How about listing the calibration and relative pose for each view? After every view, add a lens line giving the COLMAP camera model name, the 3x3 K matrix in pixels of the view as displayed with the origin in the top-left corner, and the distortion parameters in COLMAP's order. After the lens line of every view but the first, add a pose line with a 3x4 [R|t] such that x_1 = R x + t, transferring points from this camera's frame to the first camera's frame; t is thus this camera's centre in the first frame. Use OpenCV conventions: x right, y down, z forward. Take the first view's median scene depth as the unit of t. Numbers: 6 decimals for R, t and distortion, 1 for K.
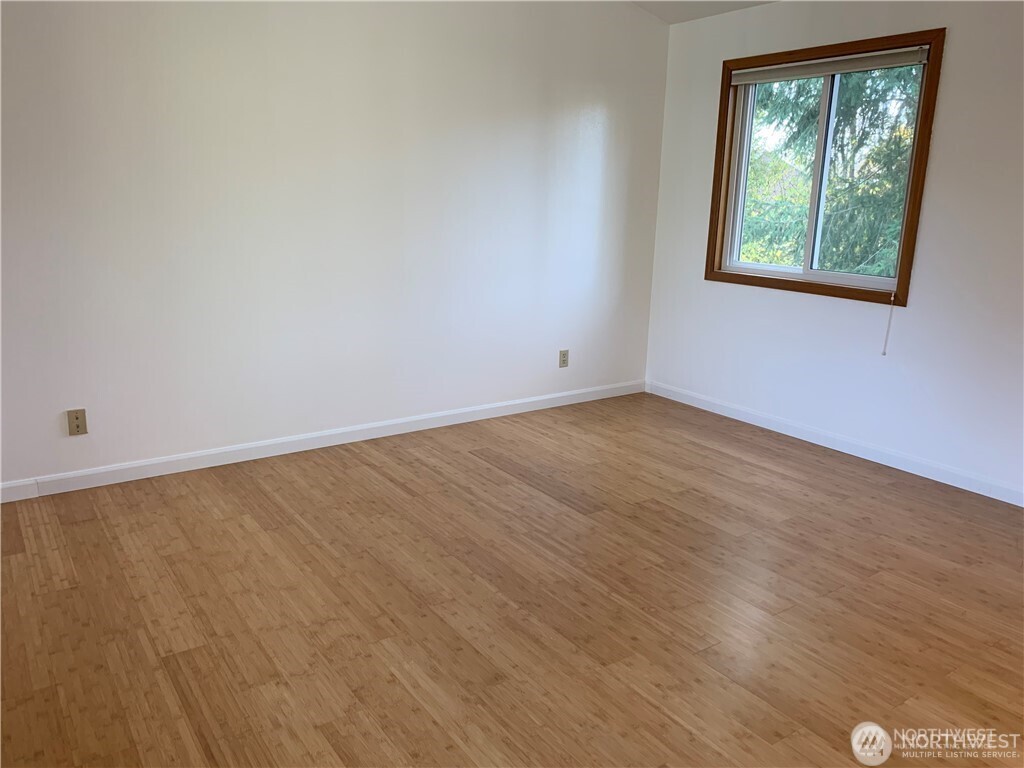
lens RADIAL K [[772.4, 0, 501.5], [0, 772.4, 378.1], [0, 0, 1]] dist [0.054613, -0.082235]
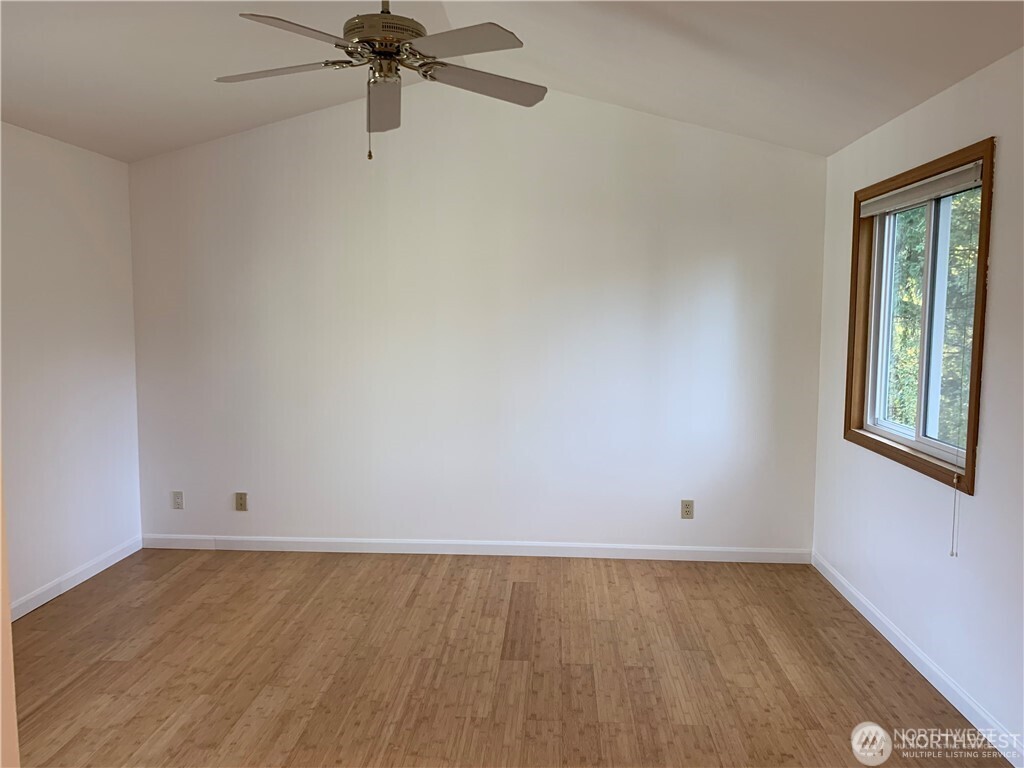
lens RADIAL K [[791.7, 0, 514.5], [0, 791.7, 378.9], [0, 0, 1]] dist [-0.003077, 0.003359]
pose [[0.788546, 0.037297, -0.613843, 0.653248], [-0.133177, 0.984830, -0.111241, -0.060729], [0.600382, 0.169468, 0.781551, 0.133537]]
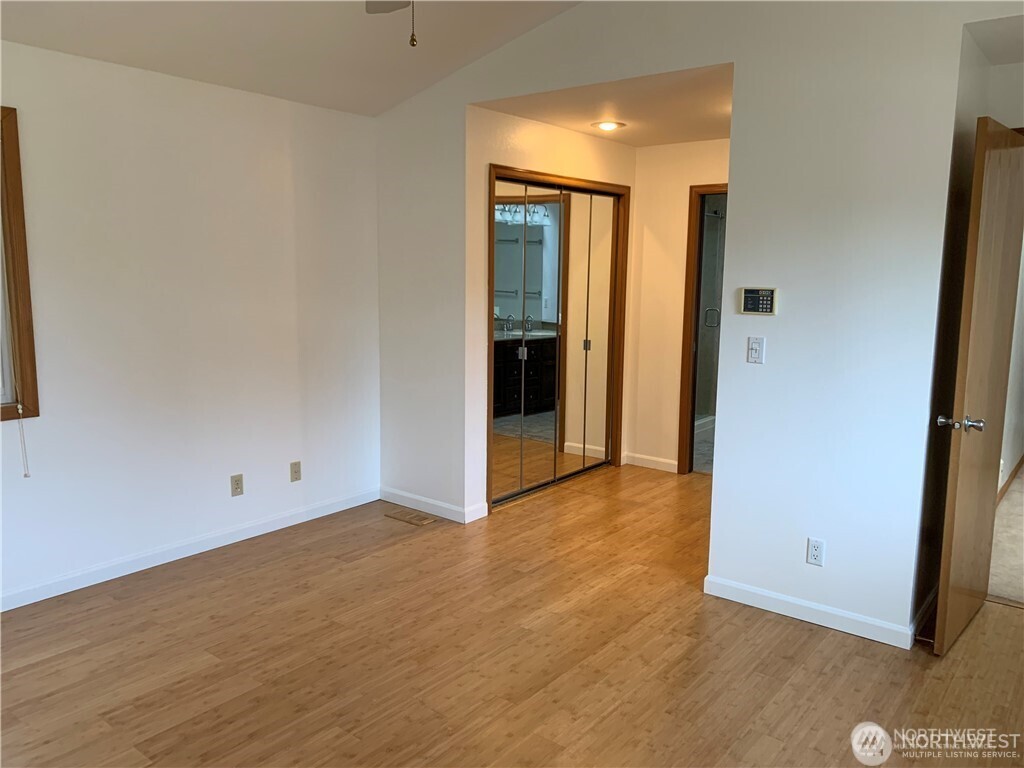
lens RADIAL K [[781.4, 0, 512.0], [0, 781.4, 384.0], [0, 0, 1]] dist [0.059751, -0.095438]
pose [[-0.297474, -0.164320, 0.940483, -0.476539], [0.206229, 0.950762, 0.231346, -0.226056], [-0.932190, 0.262775, -0.248939, 0.733566]]
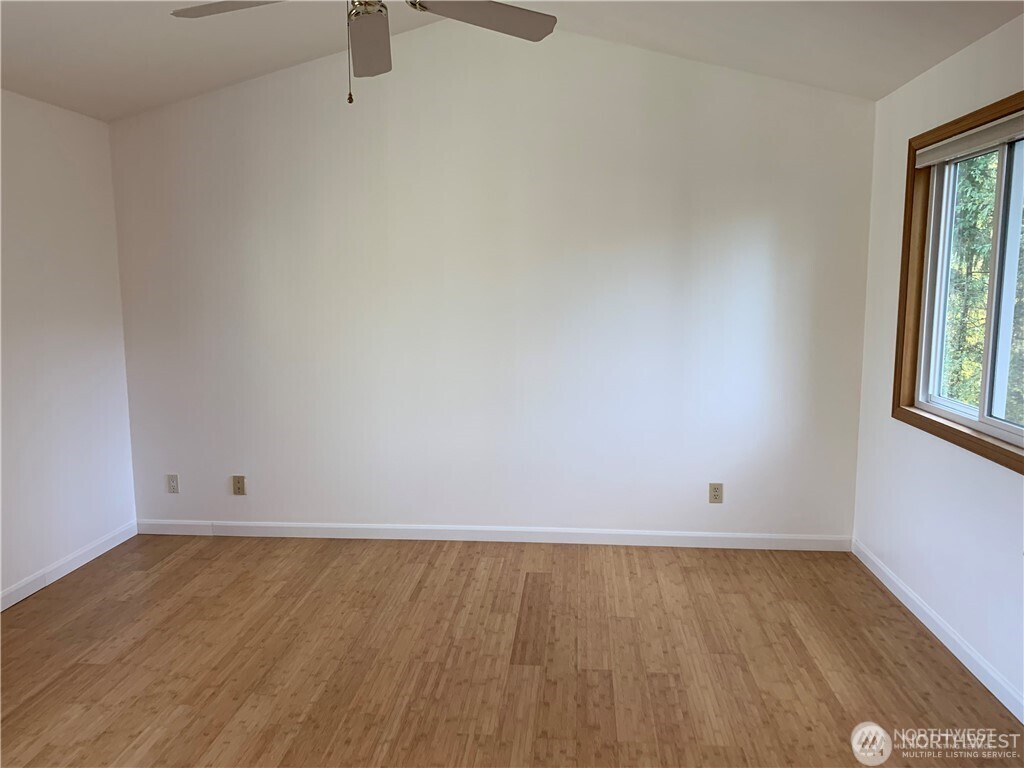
lens RADIAL K [[790.1, 0, 512.0], [0, 790.1, 384.0], [0, 0, 1]] dist [0.006291, -0.003879]
pose [[0.768640, 0.059786, -0.636882, 0.604471], [-0.128850, 0.989686, -0.062602, -0.080107], [0.626571, 0.130180, 0.768415, 0.218088]]
